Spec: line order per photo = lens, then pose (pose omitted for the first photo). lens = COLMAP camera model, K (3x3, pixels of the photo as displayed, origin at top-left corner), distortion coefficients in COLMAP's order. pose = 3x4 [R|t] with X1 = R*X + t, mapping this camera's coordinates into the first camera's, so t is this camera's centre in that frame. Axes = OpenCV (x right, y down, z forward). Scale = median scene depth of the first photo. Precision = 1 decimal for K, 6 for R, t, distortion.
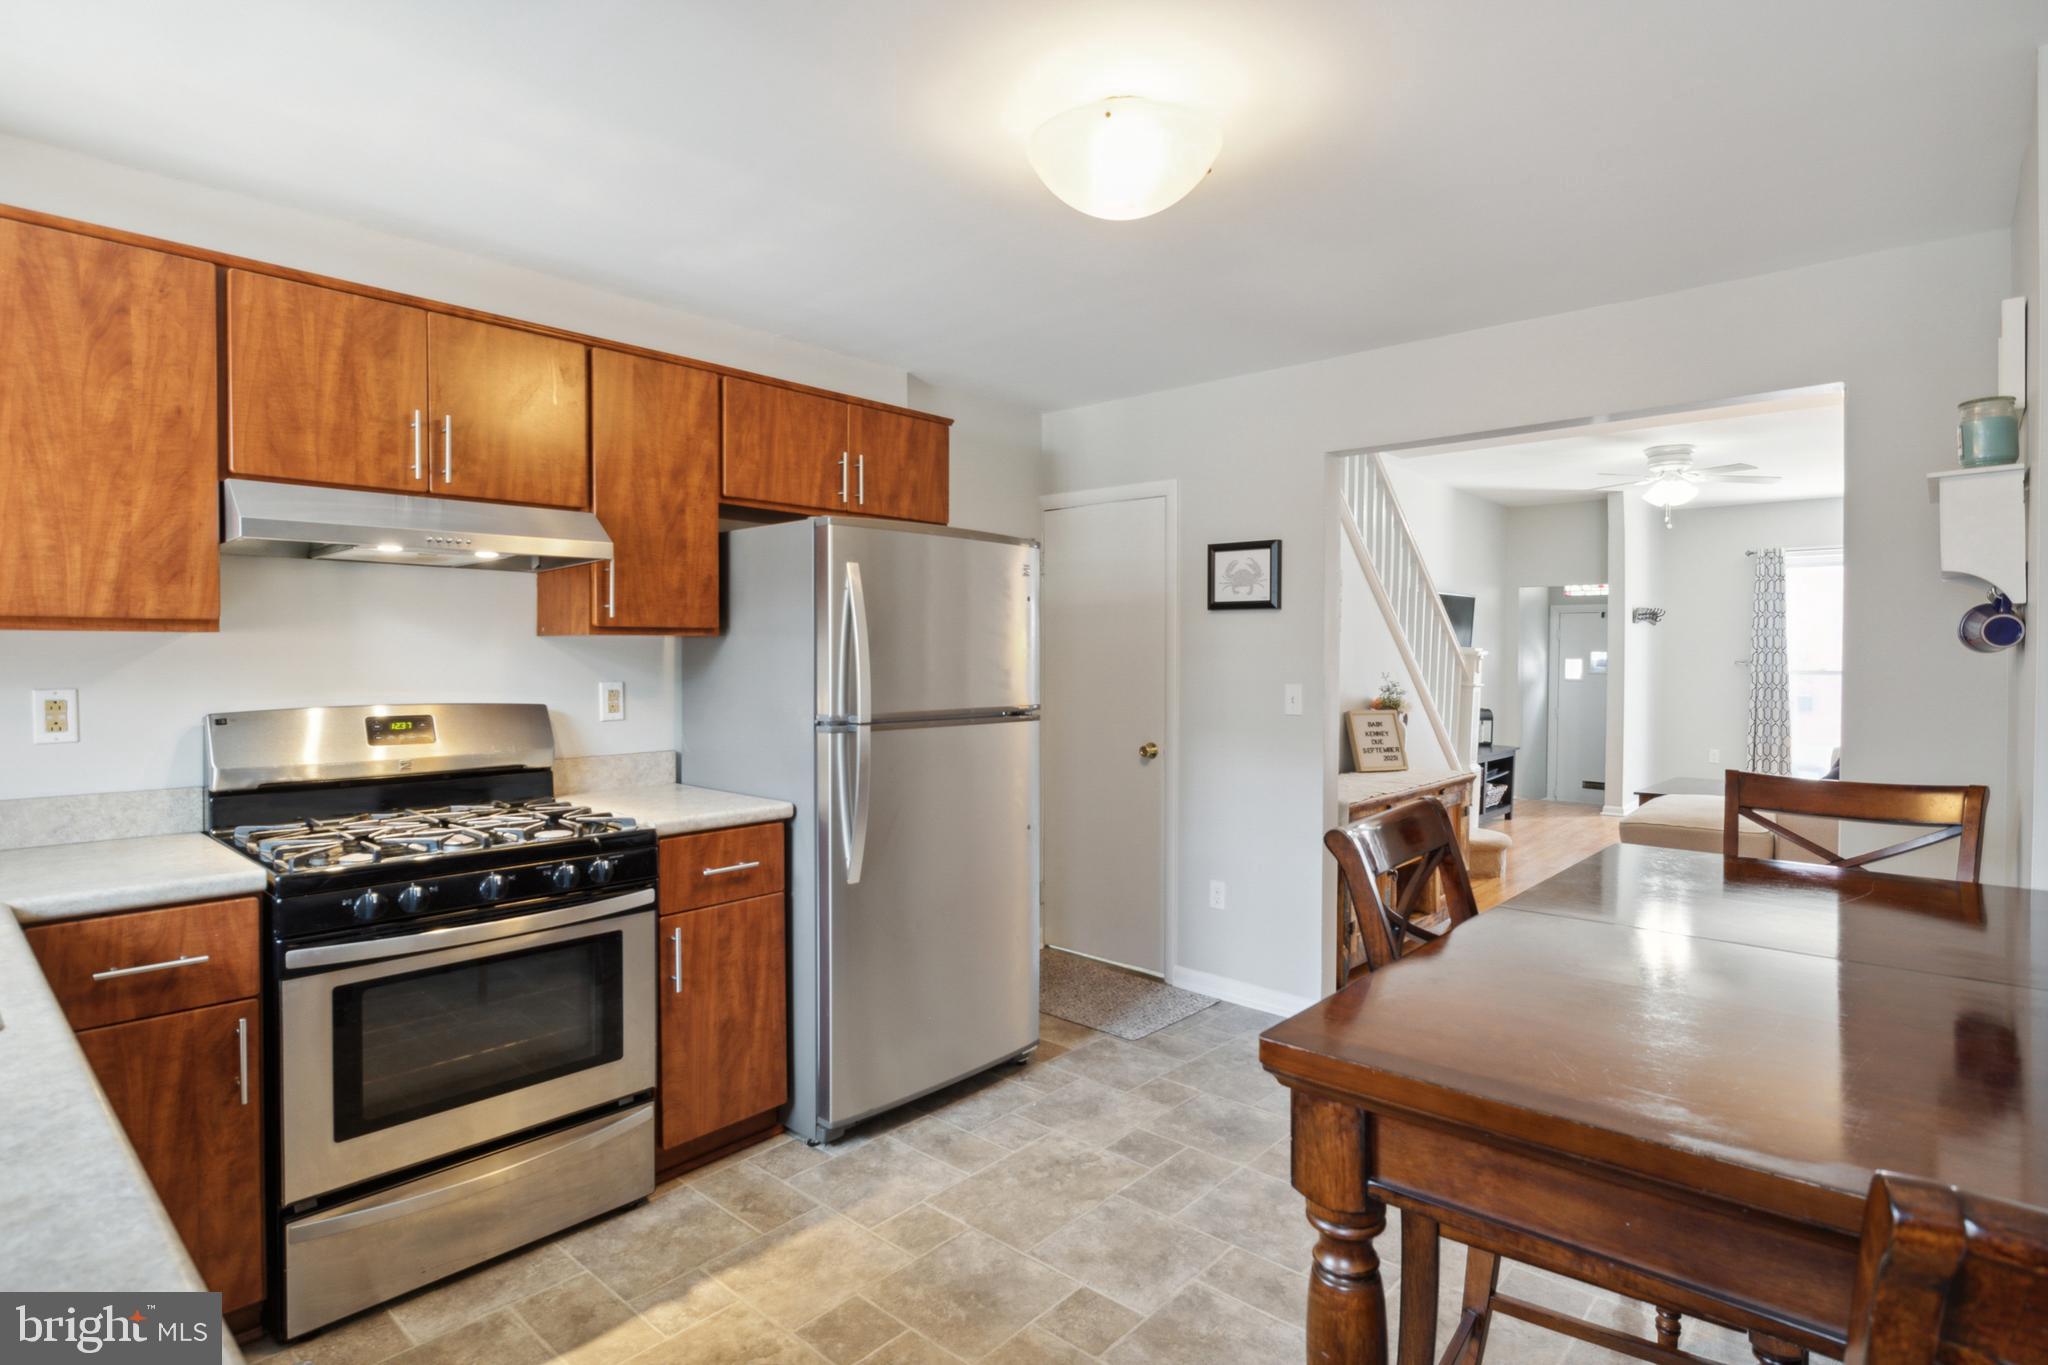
lens RADIAL K [[1052.7, 0, 1027.1], [0, 1052.7, 683.4], [0, 0, 1]] dist [-0.003633, 0.002893]
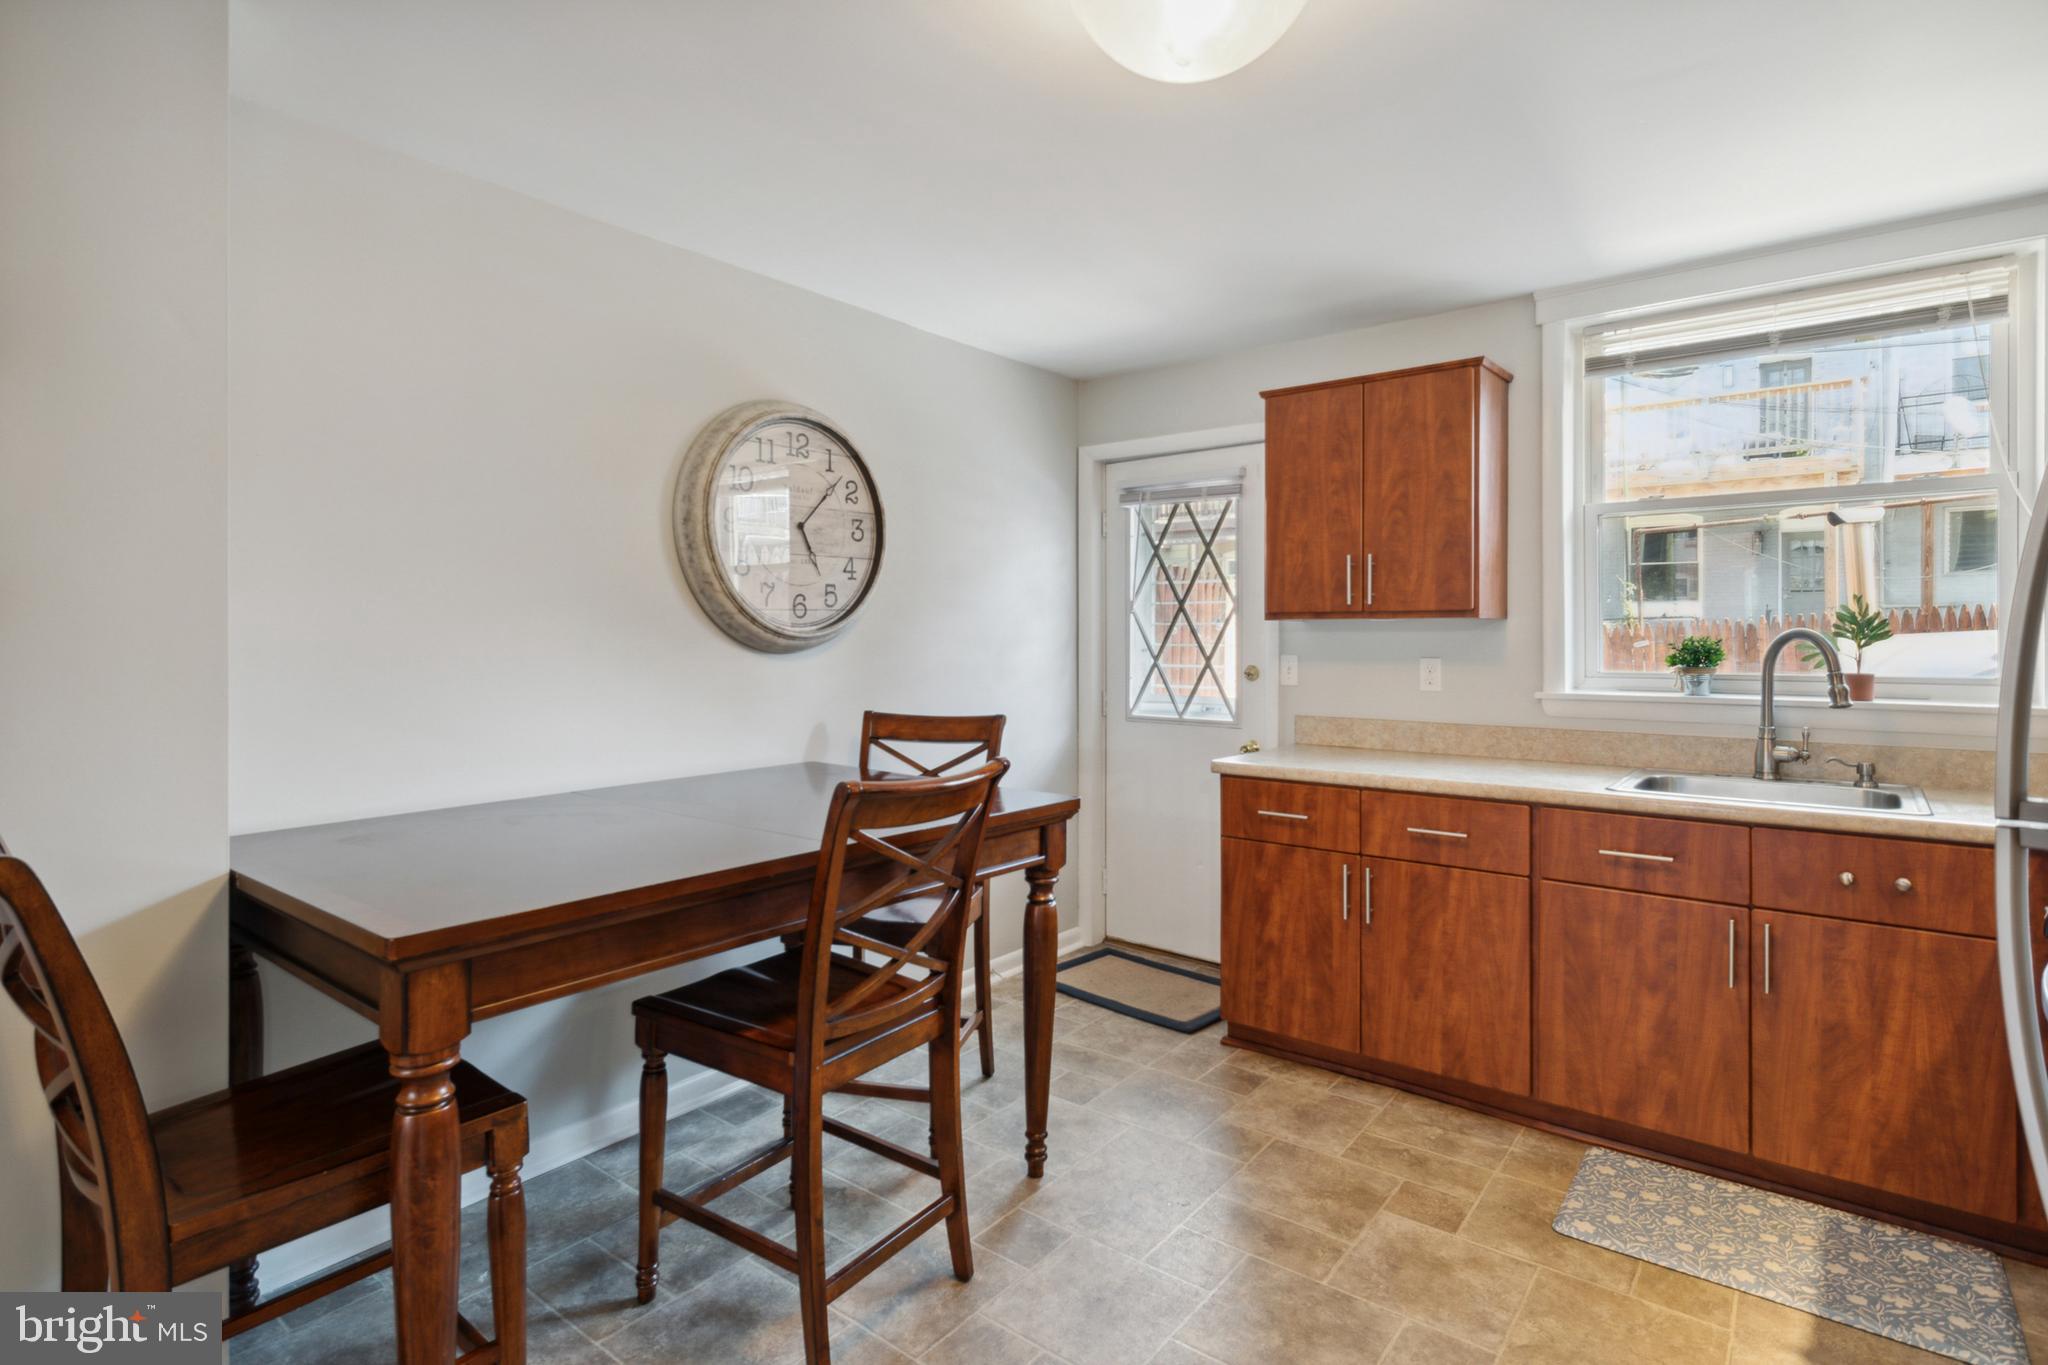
lens RADIAL K [[1052.7, 0, 1004.1], [0, 1052.7, 638.5], [0, 0, 1]] dist [-0.003633, 0.002893]
pose [[-0.998923, 0.001712, -0.046368, 0.132580], [0.000407, 0.999604, 0.028135, -0.011869], [0.046398, 0.028086, -0.998528, 0.485310]]
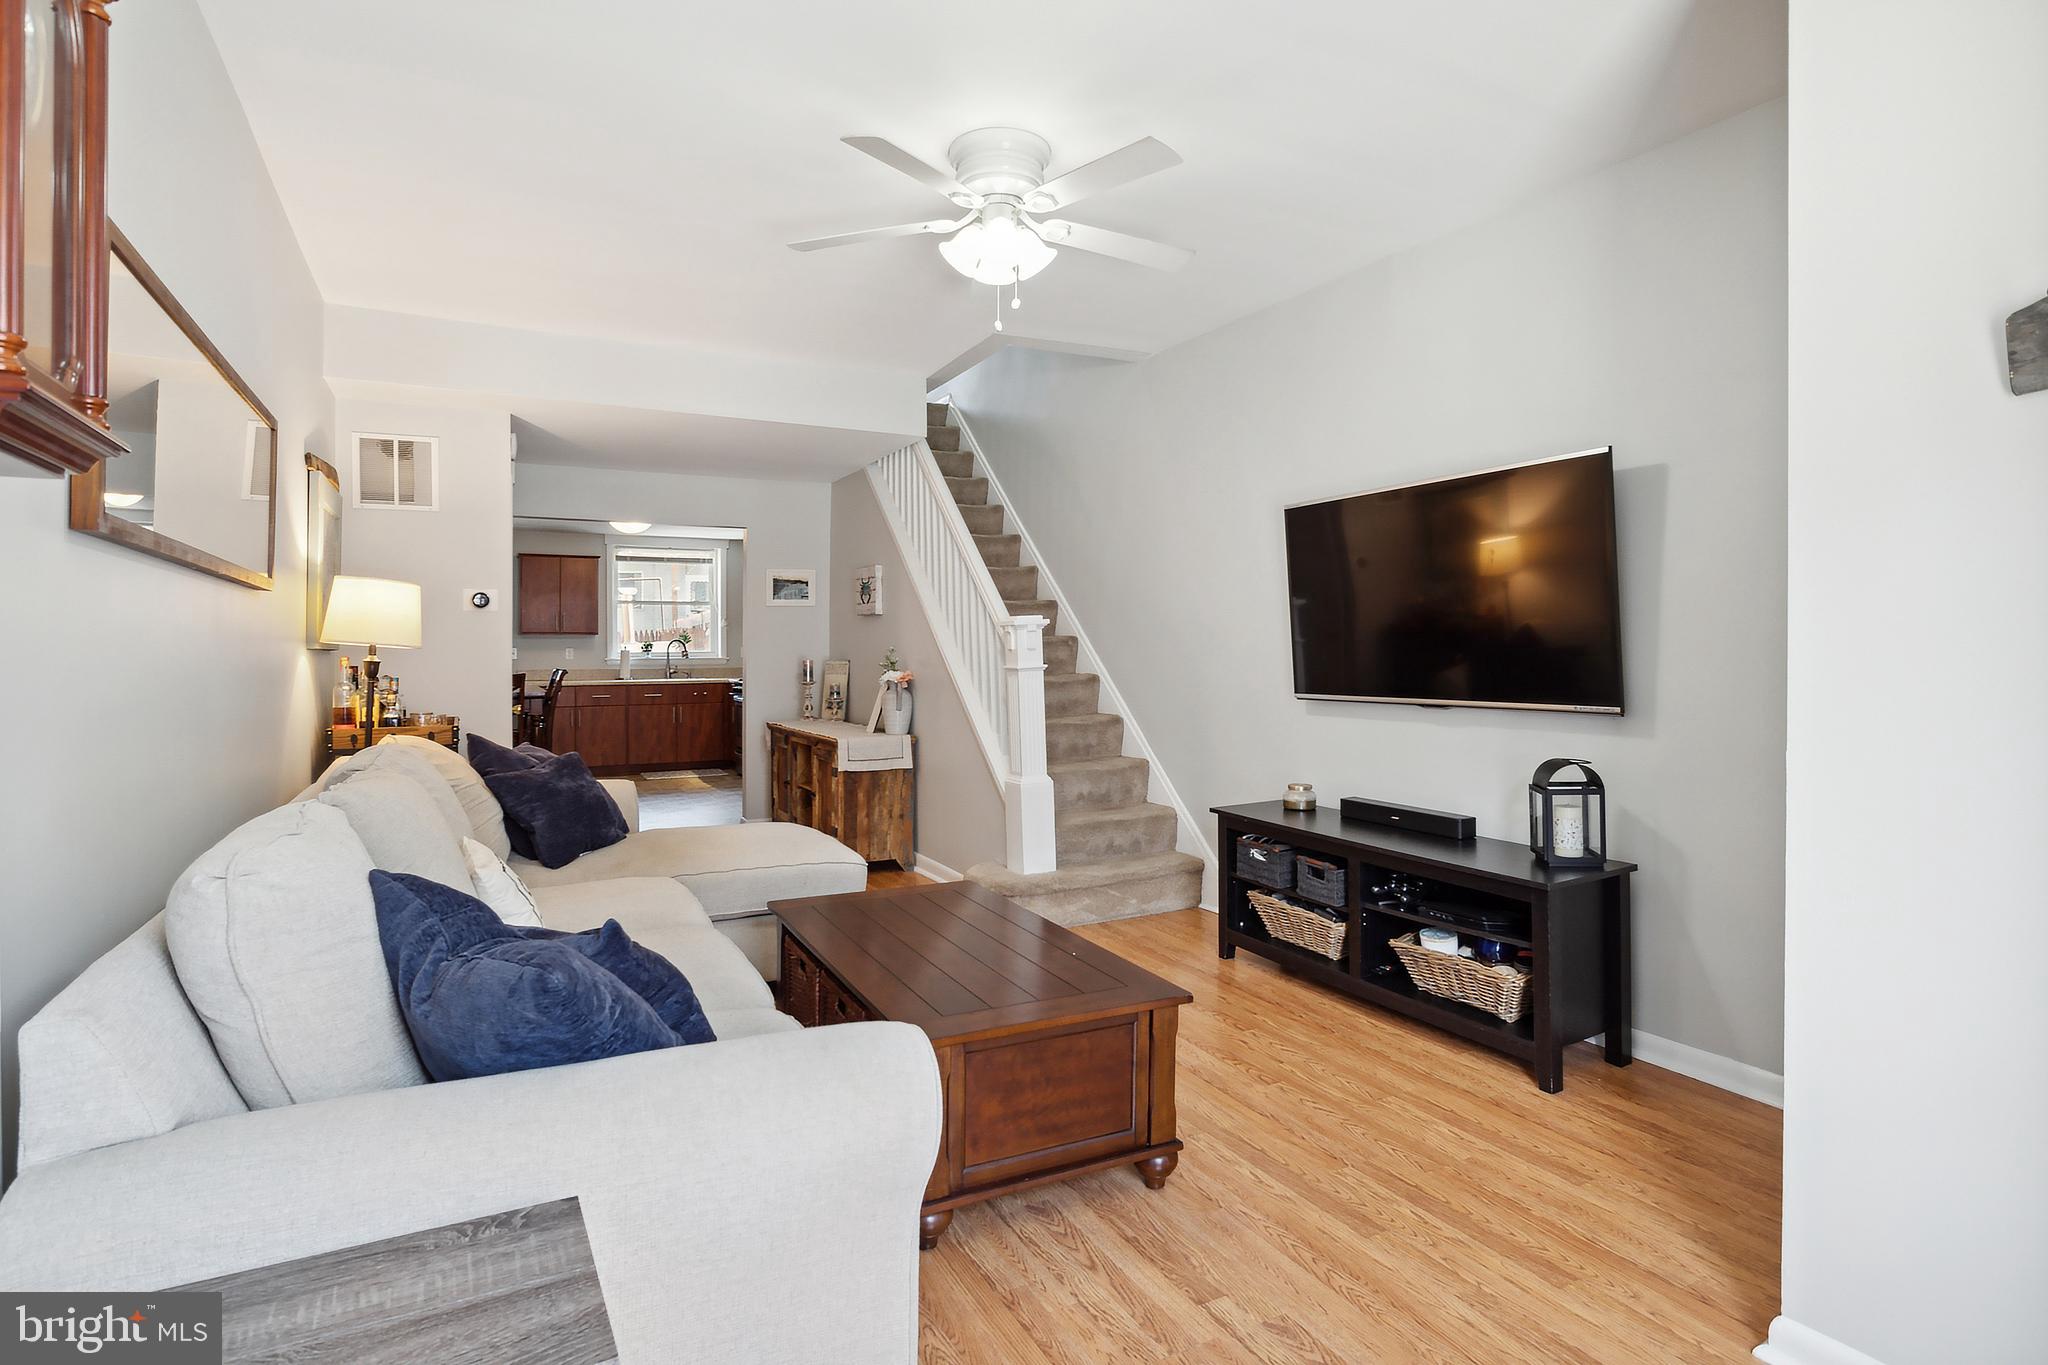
lens RADIAL K [[1052.7, 0, 1036.1], [0, 1052.7, 651.0], [0, 0, 1]] dist [-0.003633, 0.002893]
pose [[-0.354828, -0.000545, -0.934931, 0.622810], [-0.020278, 0.999769, 0.007113, -0.009950], [0.934712, 0.021482, -0.354757, 0.830154]]
